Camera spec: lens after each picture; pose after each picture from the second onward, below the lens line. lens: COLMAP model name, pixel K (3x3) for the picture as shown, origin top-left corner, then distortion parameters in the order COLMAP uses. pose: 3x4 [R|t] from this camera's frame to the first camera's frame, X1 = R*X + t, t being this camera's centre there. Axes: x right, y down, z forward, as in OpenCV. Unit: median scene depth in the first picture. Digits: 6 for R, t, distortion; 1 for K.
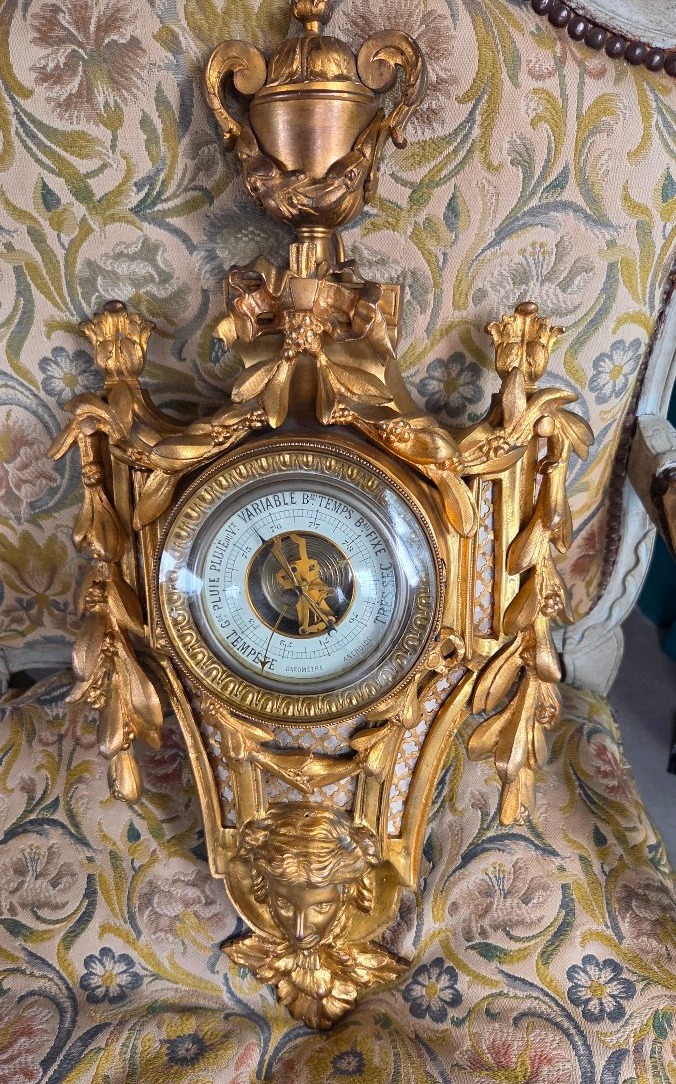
lens RADIAL K [[855.7, 0, 302.3], [0, 855.7, 597.7], [0, 0, 1]] dist [0.016399, -0.022458]
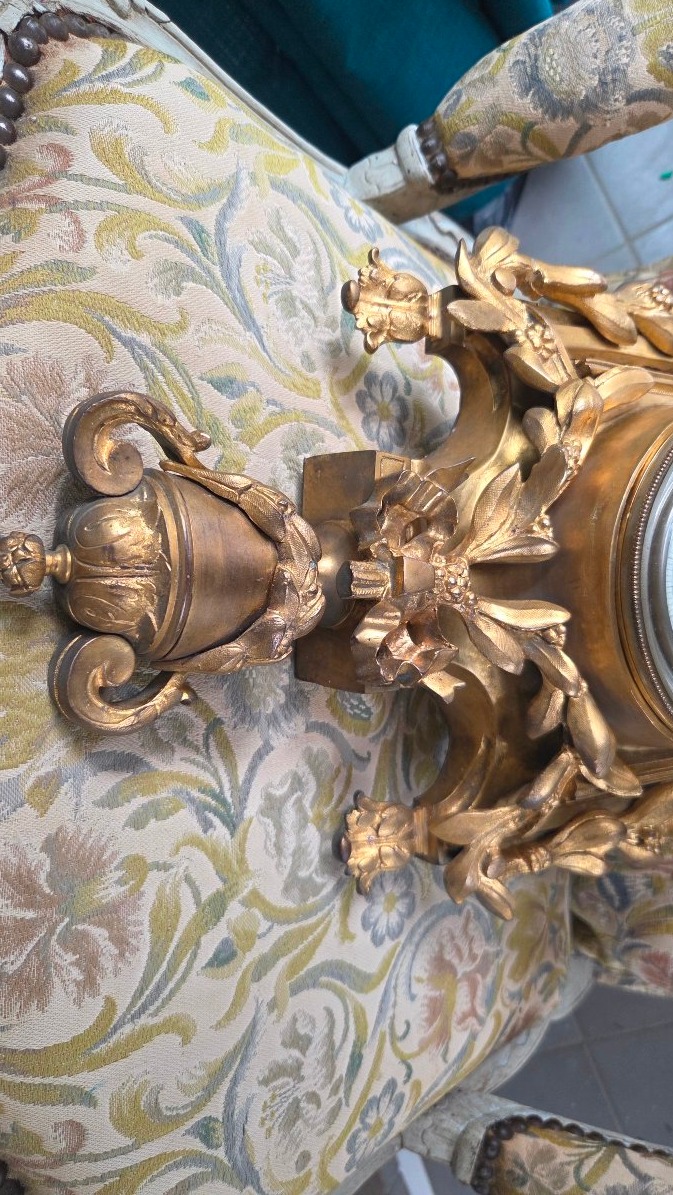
lens RADIAL K [[857.0, 0, 320.7], [0, 857.0, 631.9], [0, 0, 1]] dist [0.024410, -0.036962]
pose [[-0.044201, -0.997799, 0.049431, -0.072919], [0.961558, -0.029068, 0.273060, -0.589009], [-0.271023, 0.059600, 0.960726, 0.300300]]
